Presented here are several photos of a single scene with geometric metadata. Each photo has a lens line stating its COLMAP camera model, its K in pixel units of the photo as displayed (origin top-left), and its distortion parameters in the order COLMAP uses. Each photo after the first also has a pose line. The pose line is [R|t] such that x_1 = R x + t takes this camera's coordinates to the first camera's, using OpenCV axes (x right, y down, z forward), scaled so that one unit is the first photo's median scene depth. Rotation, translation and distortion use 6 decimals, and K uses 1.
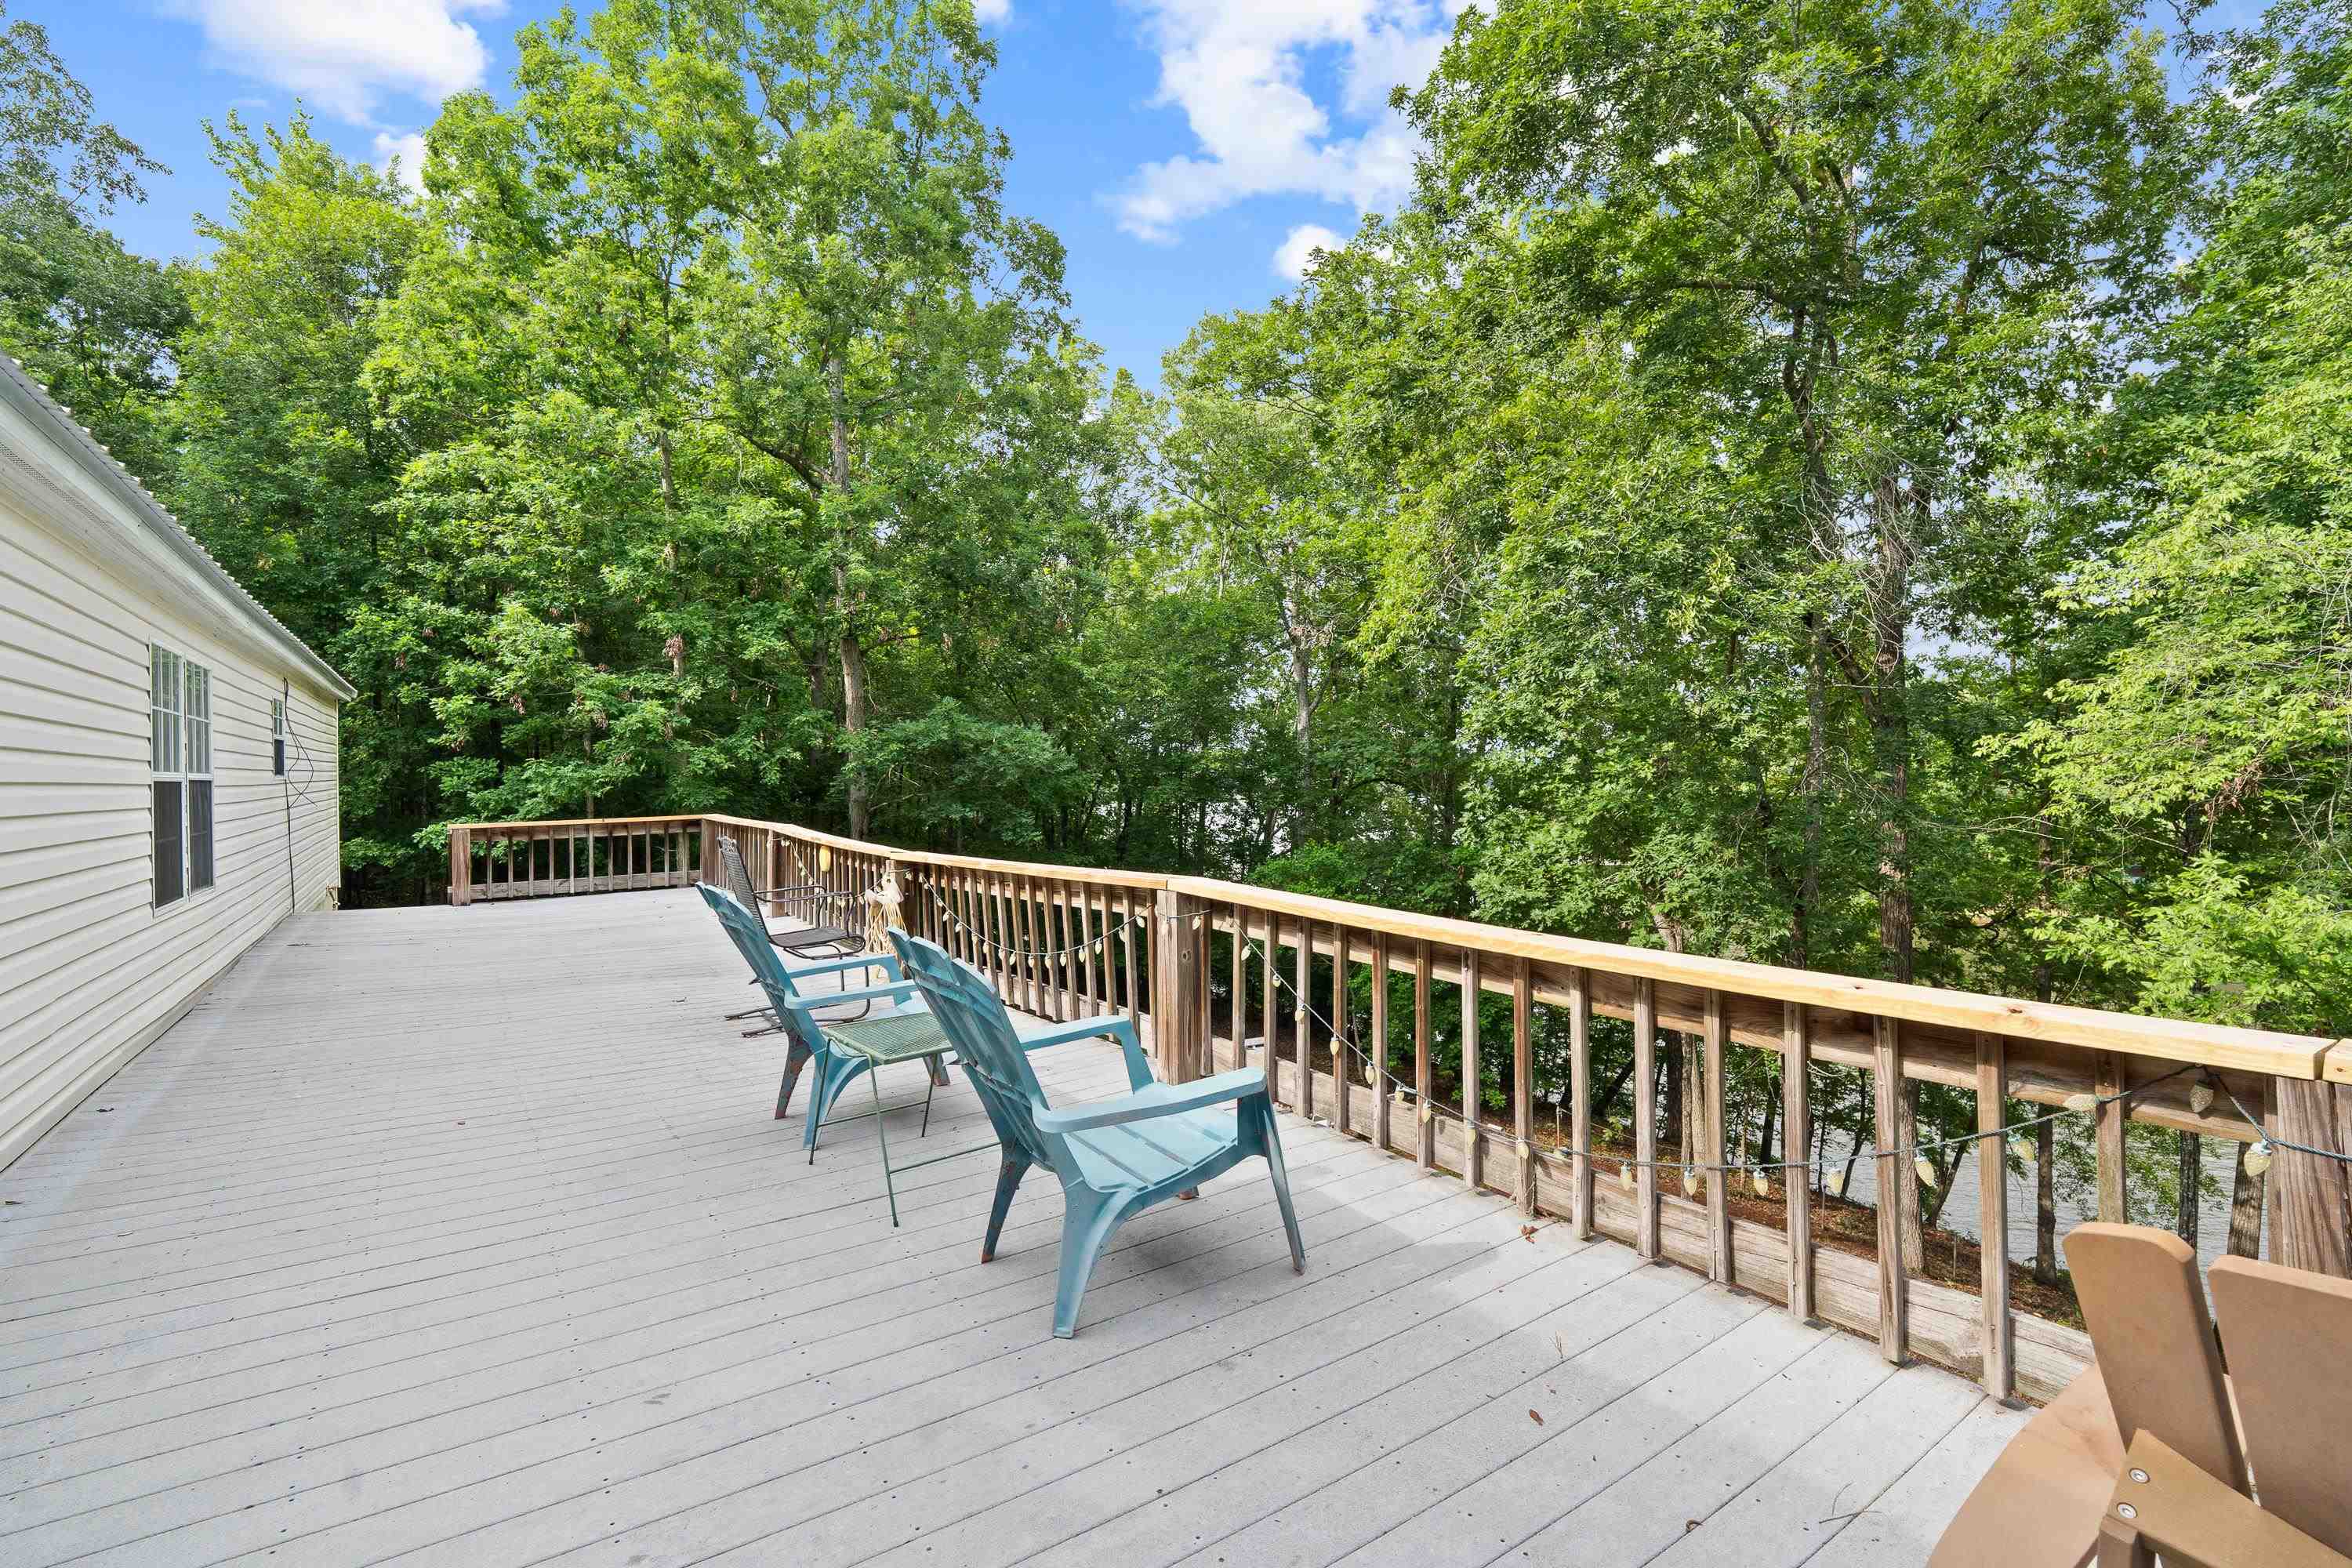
lens RADIAL K [[1068.6, 0, 1171.7], [0, 1068.6, 785.8], [0, 0, 1]] dist [-0.012797, 0.003200]
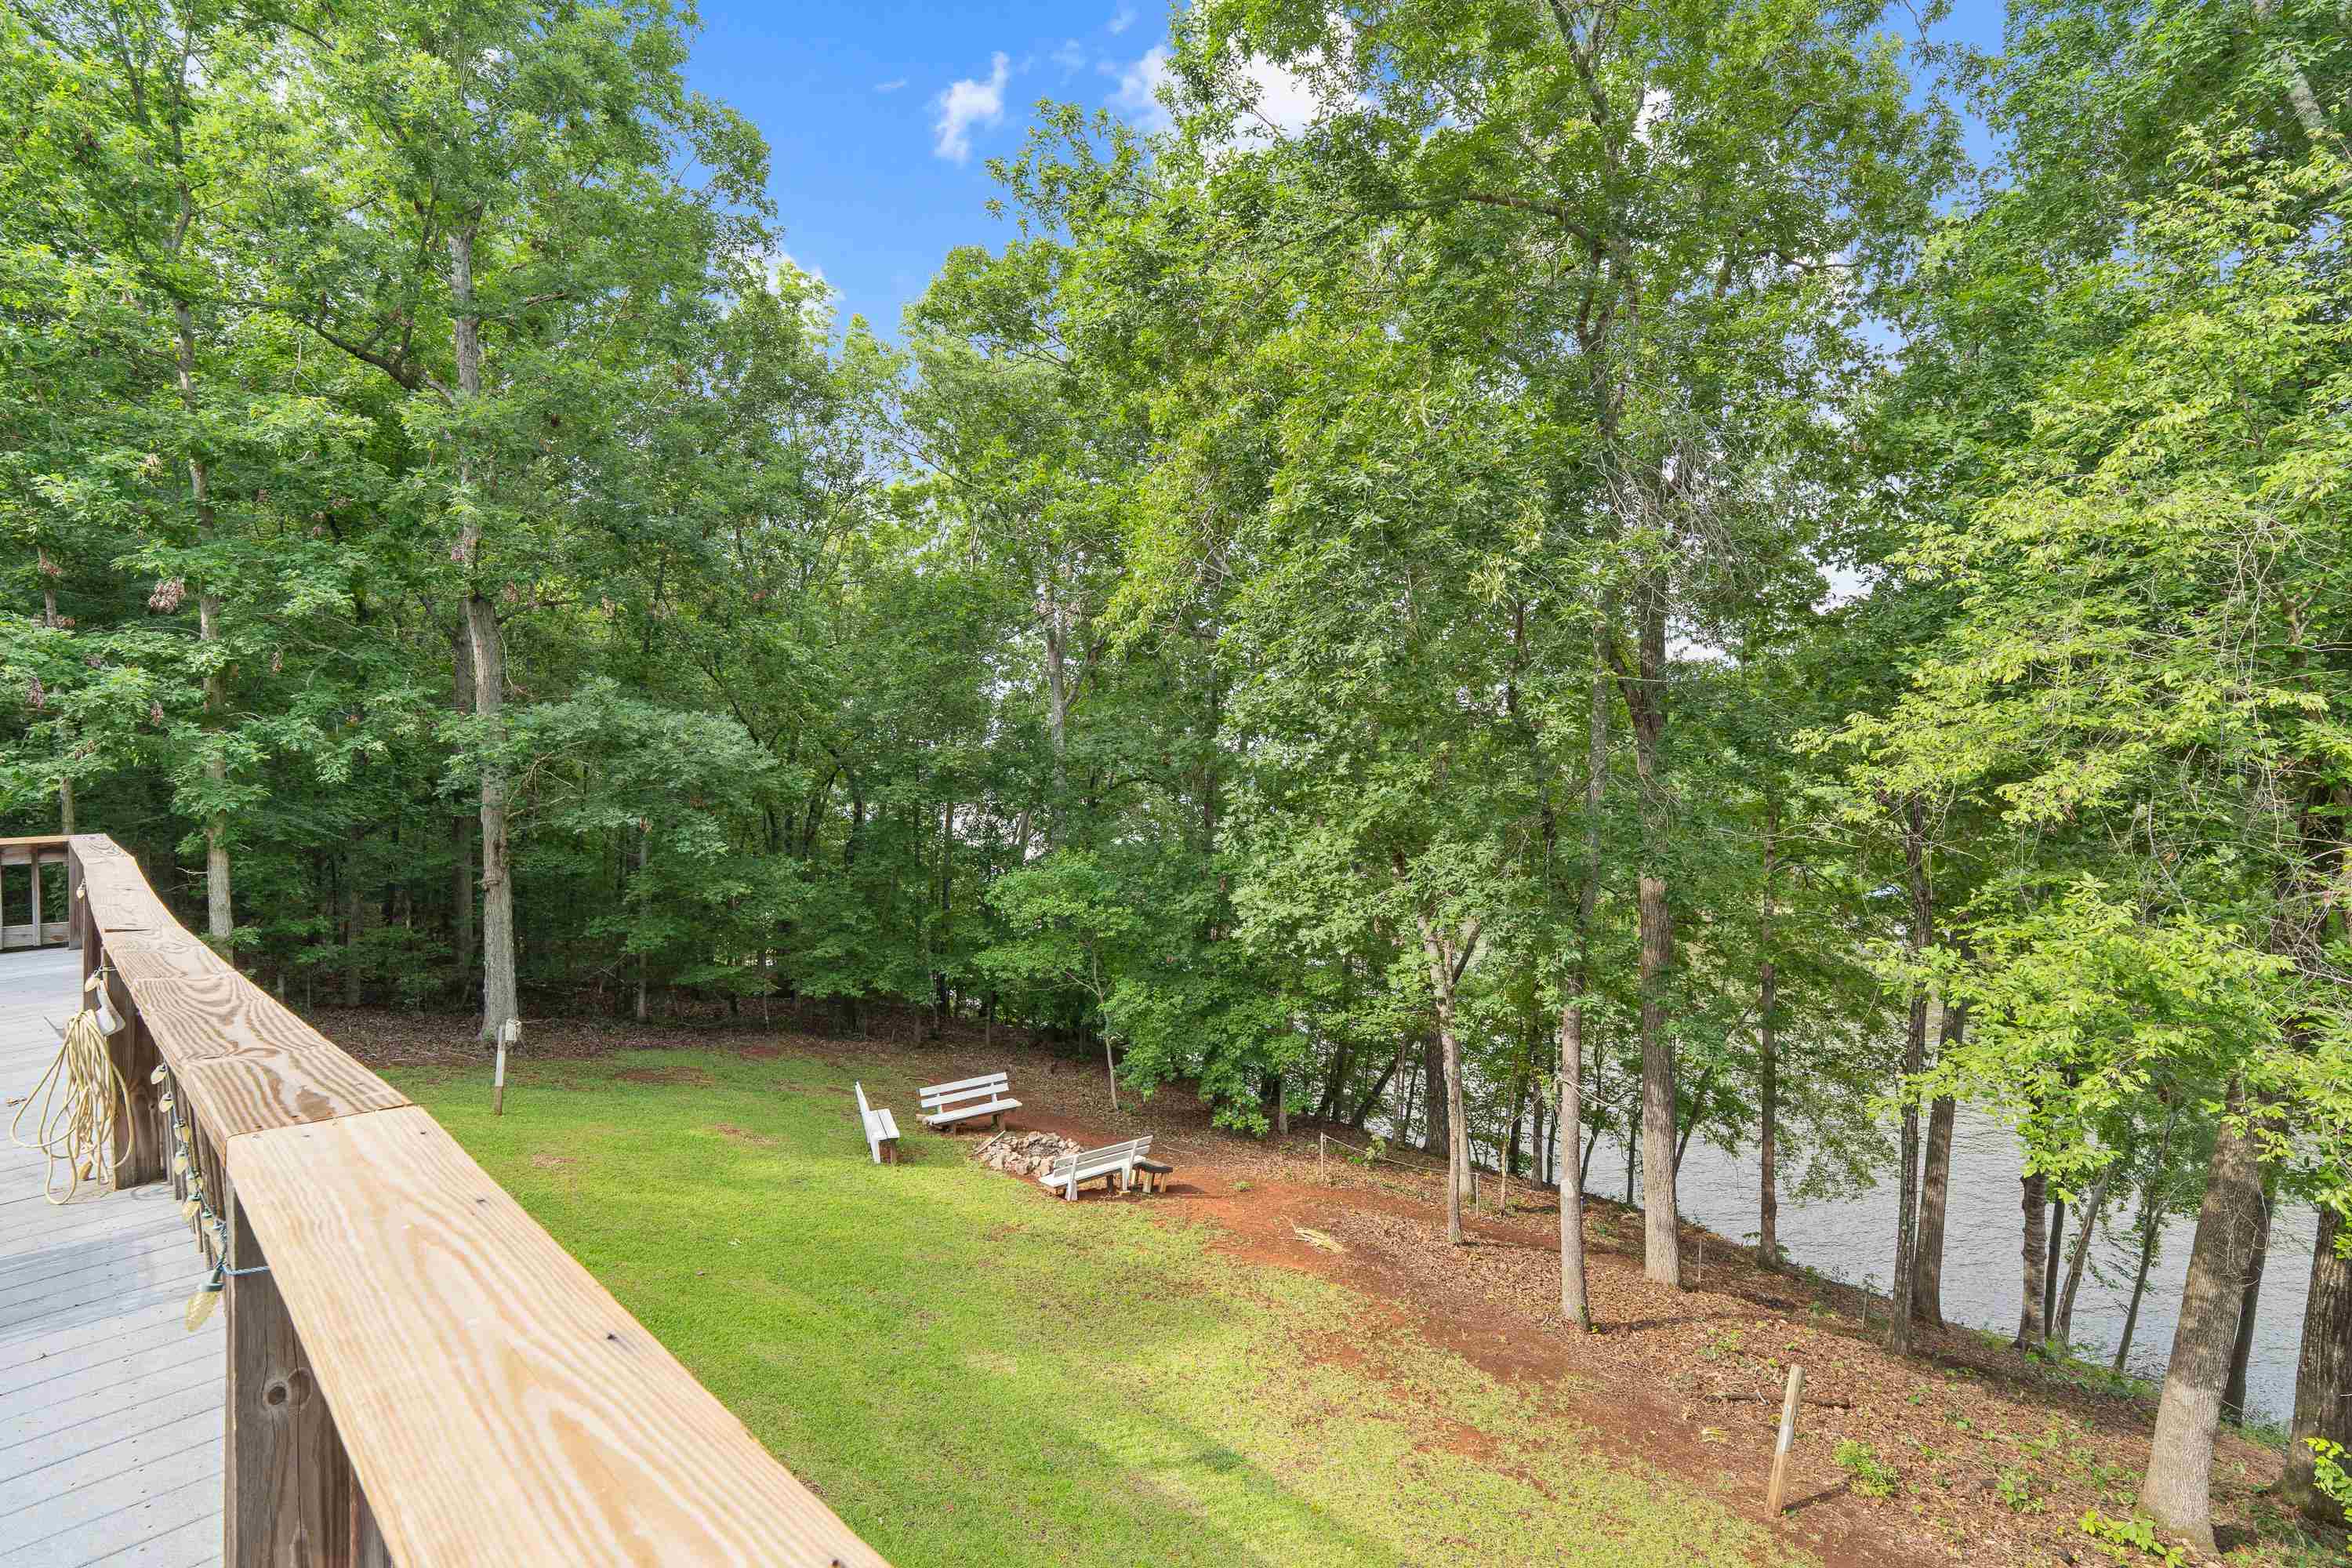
lens RADIAL K [[1068.6, 0, 1179.2], [0, 1068.6, 798.4], [0, 0, 1]] dist [-0.012797, 0.003200]
pose [[0.975432, -0.001513, 0.220297, 0.046625], [-0.001324, 0.999918, 0.012726, -0.002448], [-0.220298, -0.012705, 0.975350, 0.162606]]
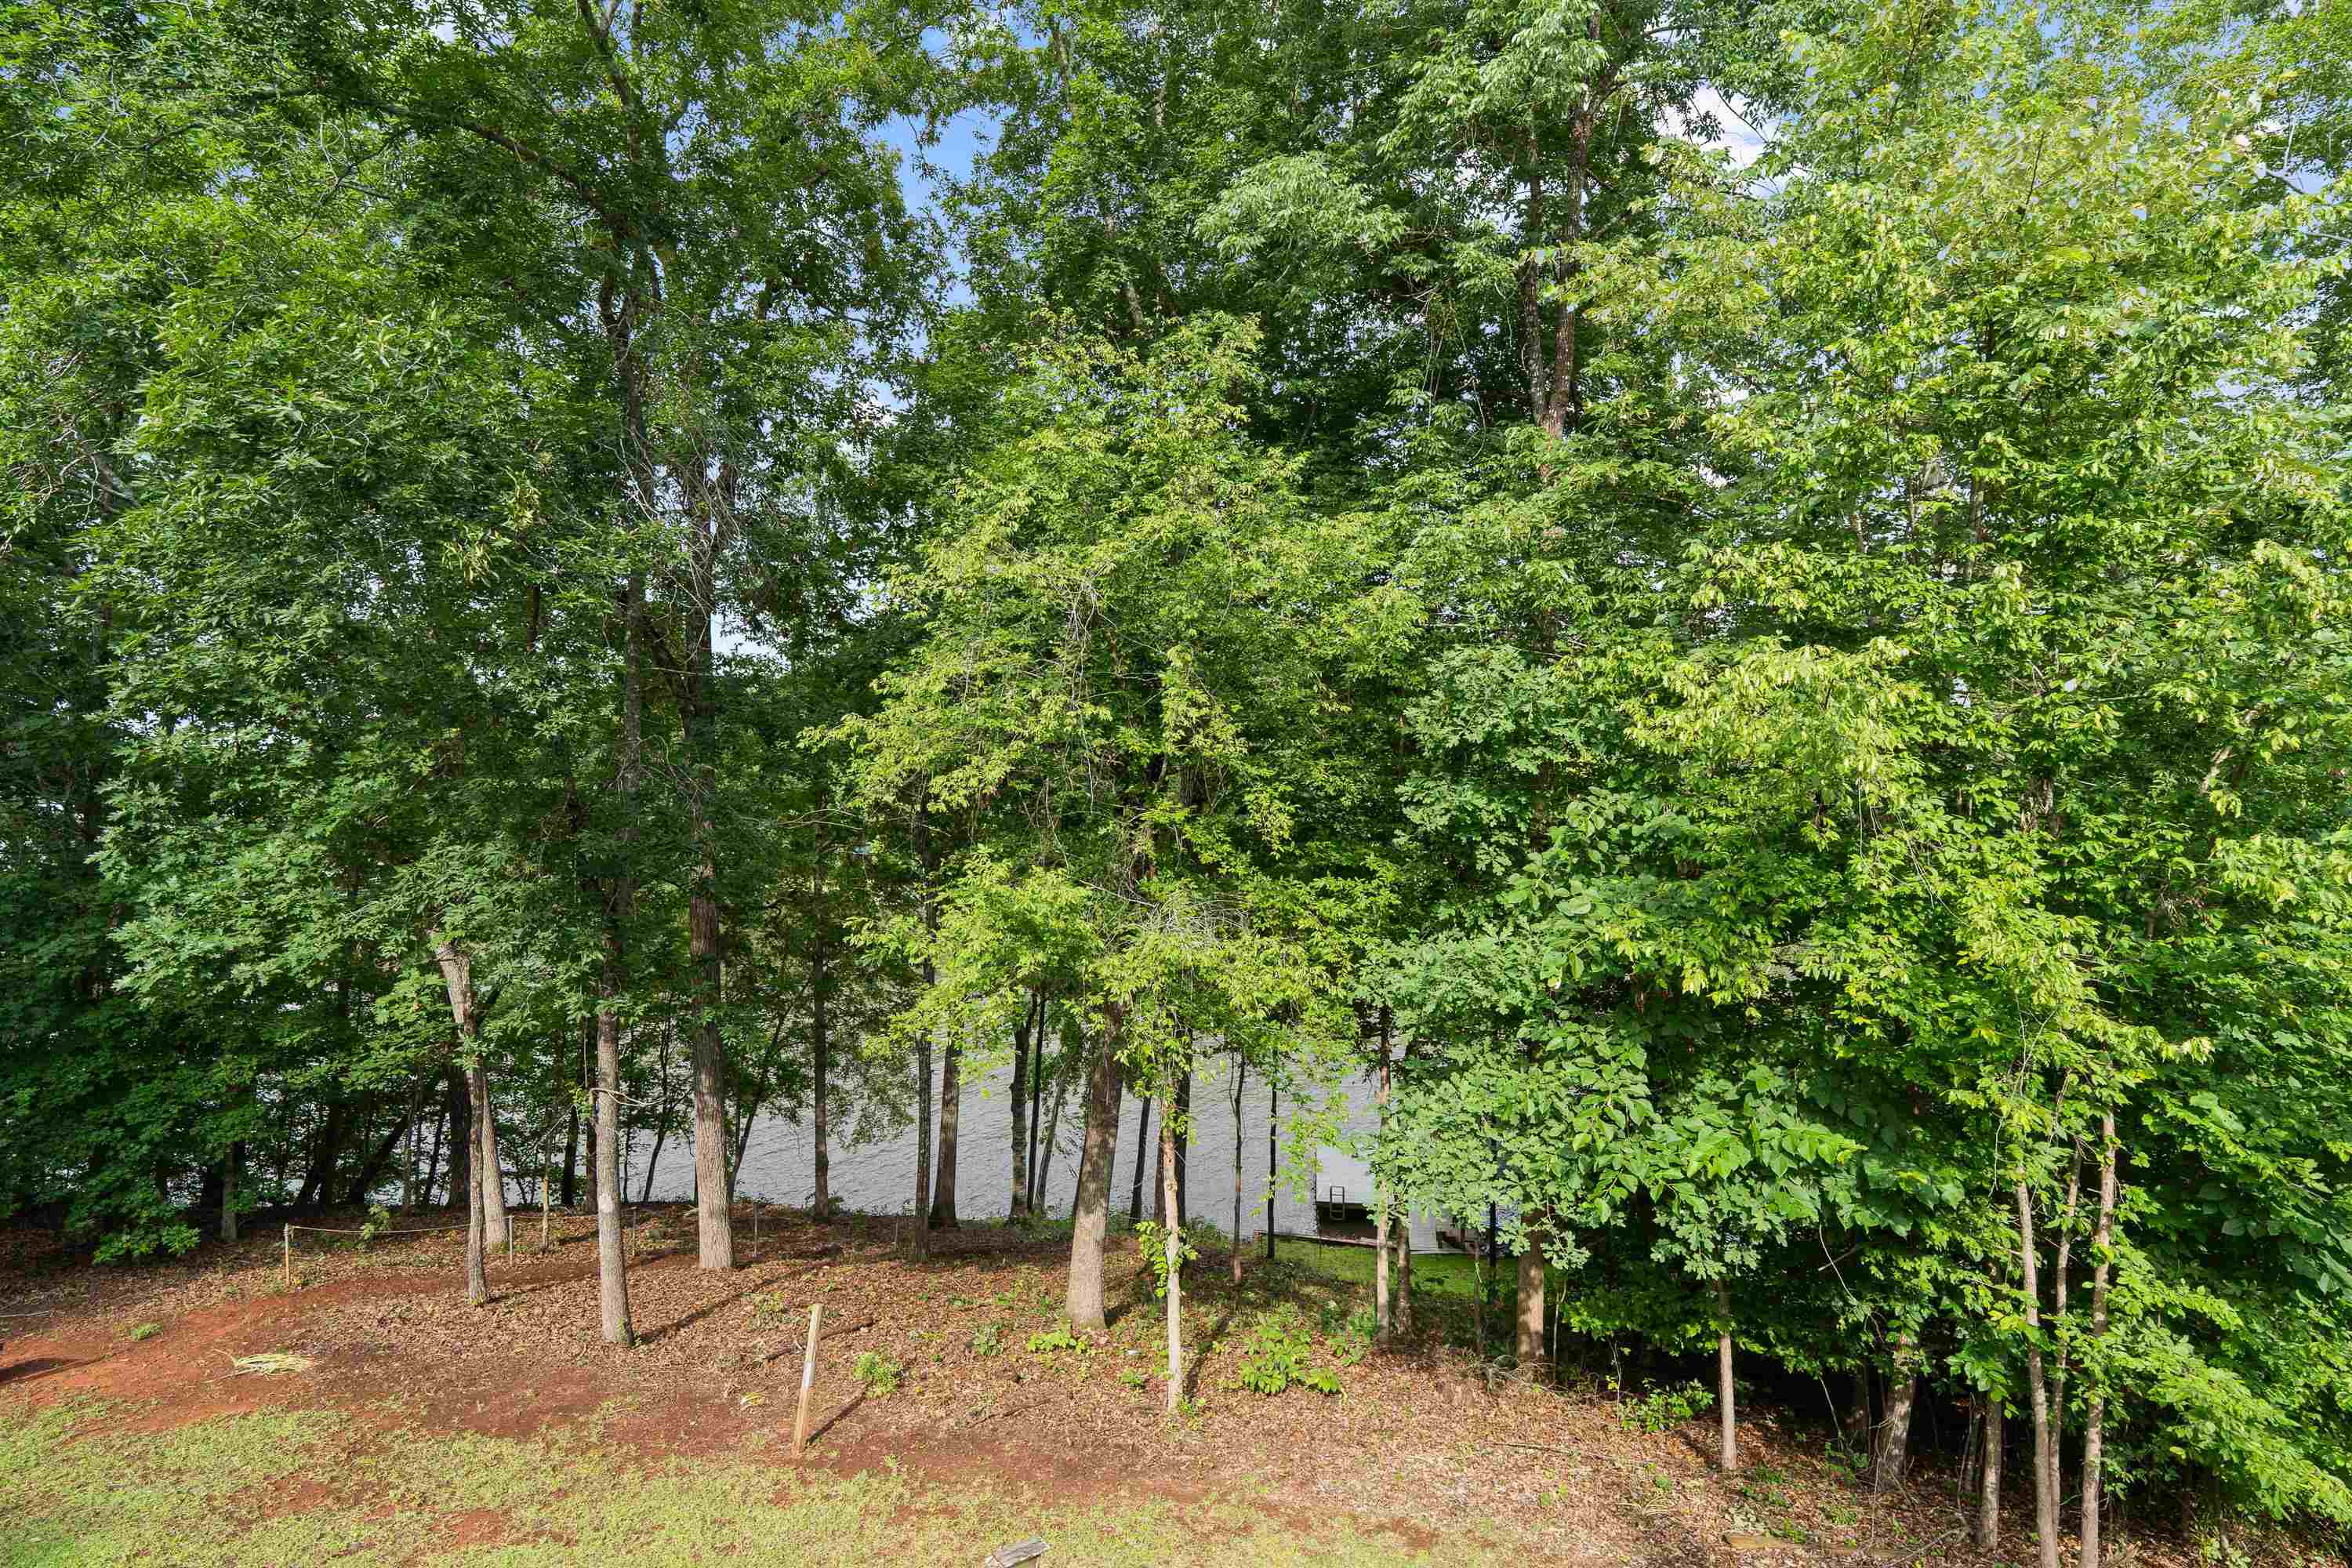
lens RADIAL K [[1068.6, 0, 1176.0], [0, 1068.6, 754.9], [0, 0, 1]] dist [-0.012797, 0.003200]
pose [[0.512184, 0.007420, 0.858844, 0.064336], [0.010908, 0.999826, -0.015143, -0.002337], [-0.858807, 0.017124, 0.512014, 0.132079]]
